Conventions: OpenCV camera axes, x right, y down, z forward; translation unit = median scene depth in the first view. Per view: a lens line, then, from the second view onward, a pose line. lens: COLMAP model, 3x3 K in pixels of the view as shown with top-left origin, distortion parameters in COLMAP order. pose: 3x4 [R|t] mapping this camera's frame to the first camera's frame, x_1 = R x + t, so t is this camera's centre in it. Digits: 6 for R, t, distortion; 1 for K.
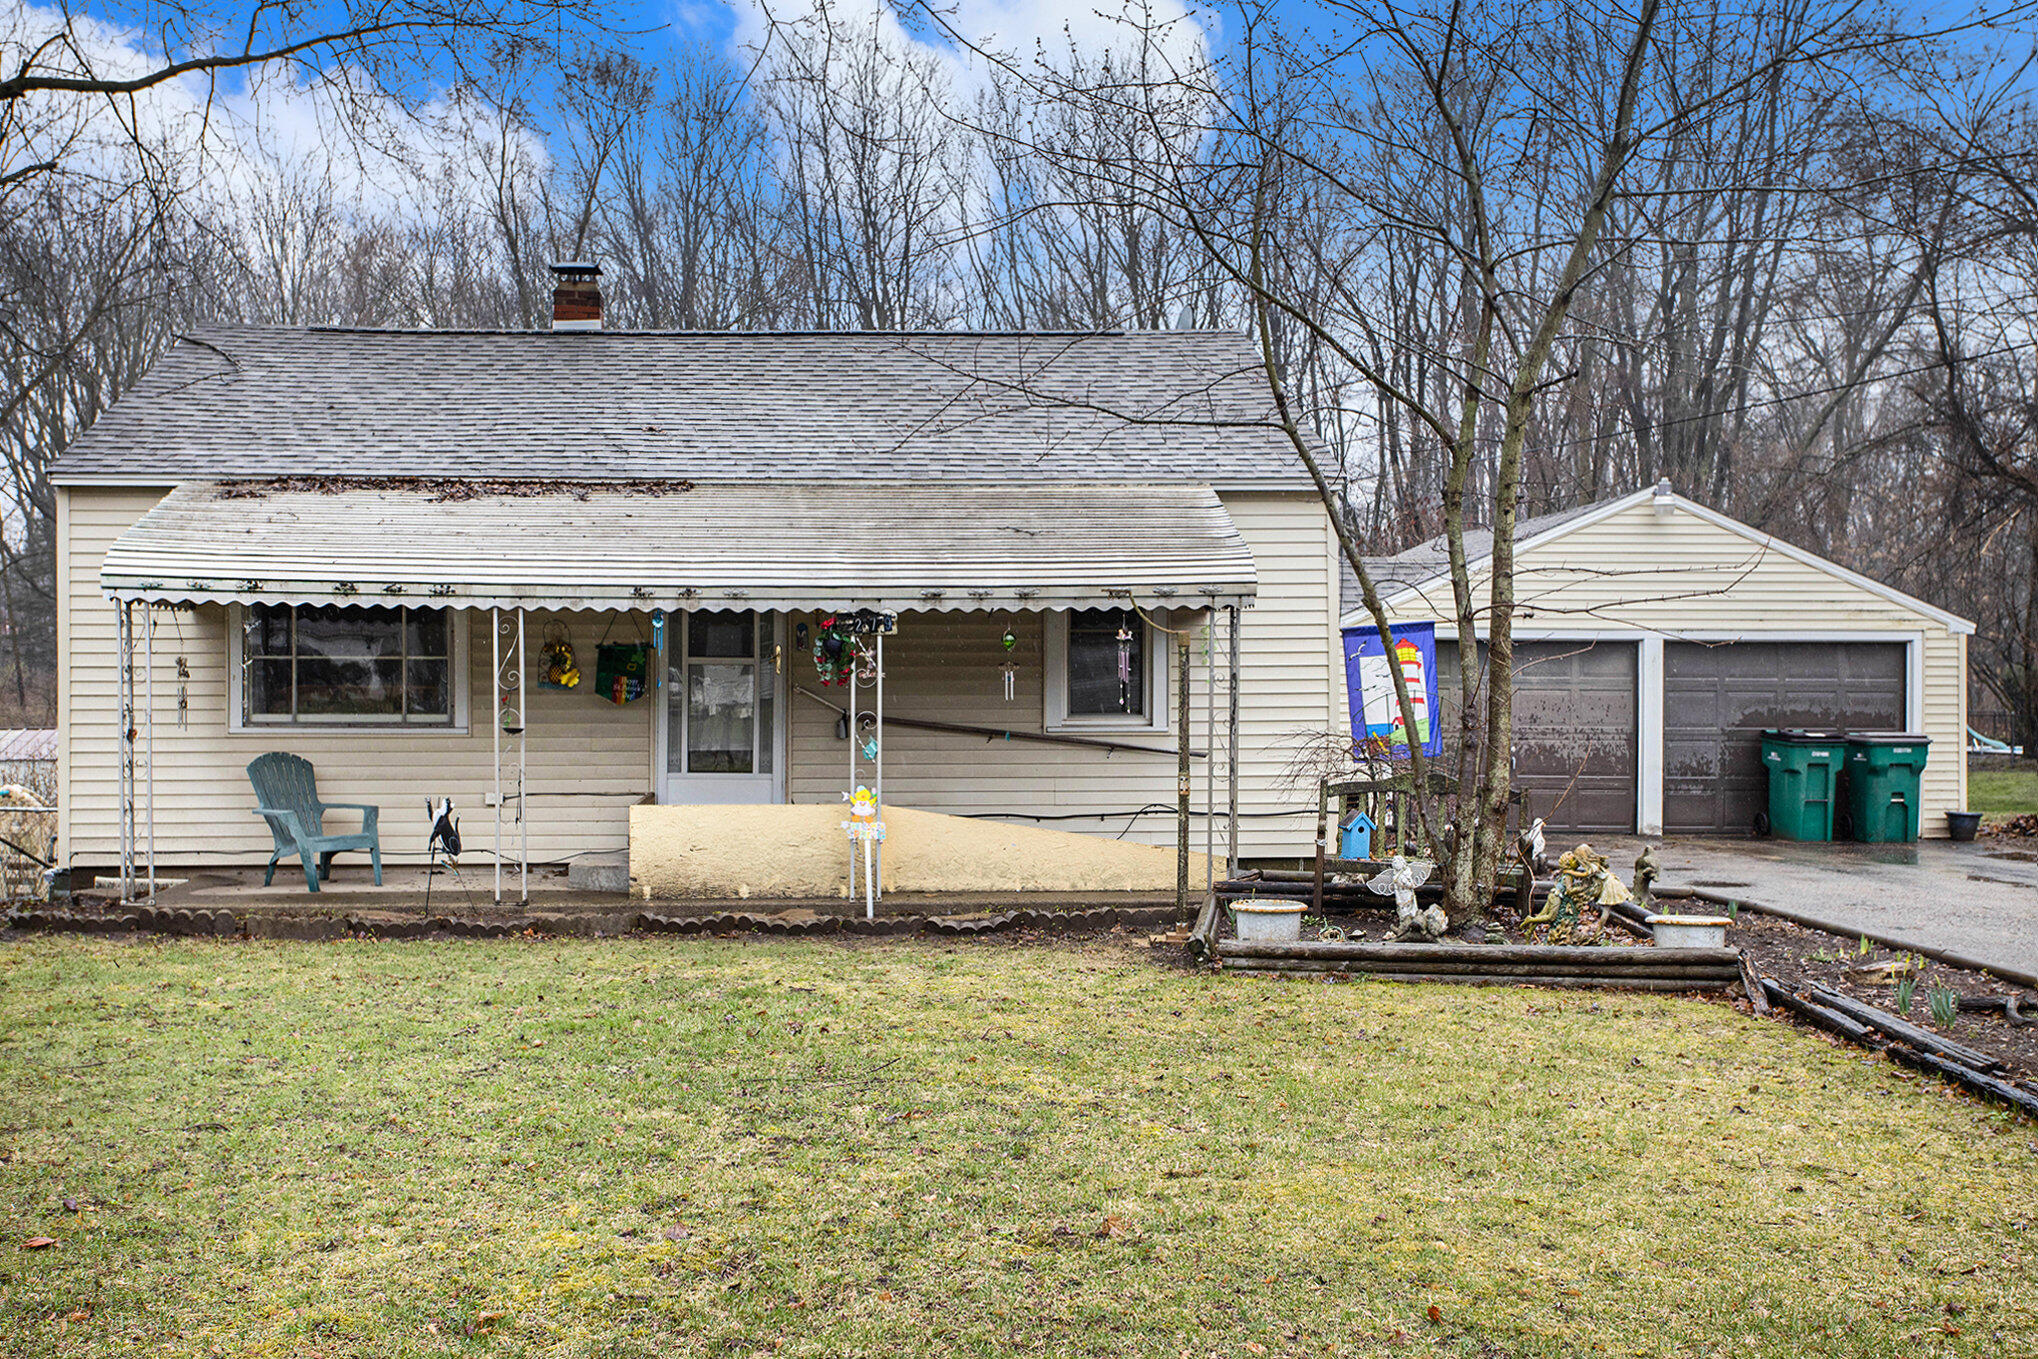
lens RADIAL K [[2235.3, 0, 1019.0], [0, 2235.3, 678.6], [0, 0, 1]] dist [0.033399, 0.000000]
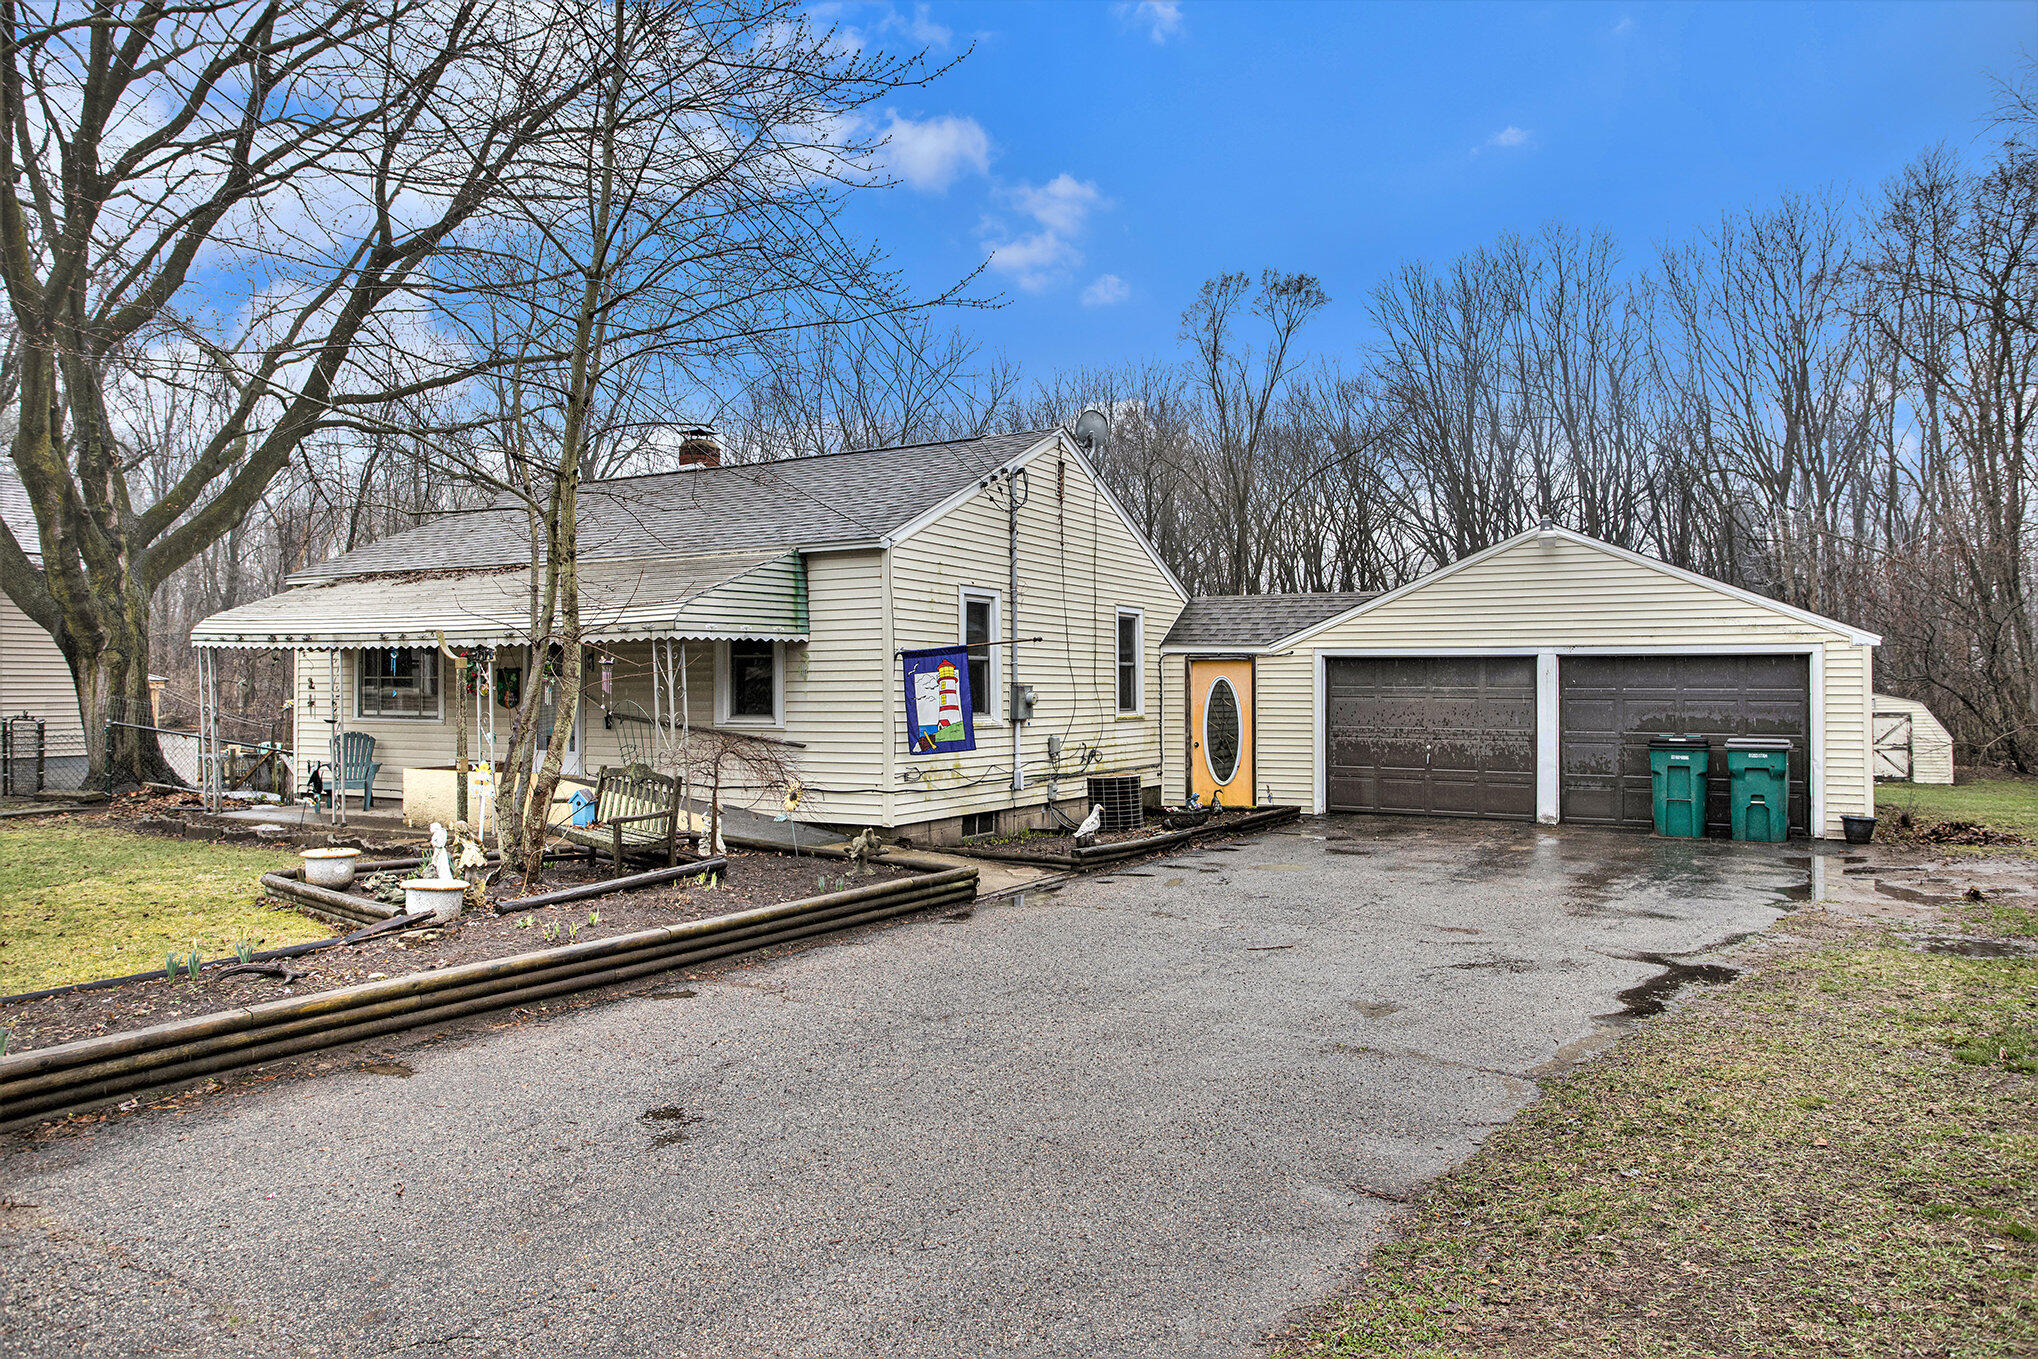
lens RADIAL K [[1439.6, 0, 1019.7], [0, 1439.6, 679.6], [0, 0, 1]] dist [-0.012807, -0.001185]
pose [[0.833261, -0.003355, -0.552869, 0.477085], [0.000931, 0.999989, -0.004665, -0.001484], [0.552879, 0.003372, 0.833255, 0.235985]]
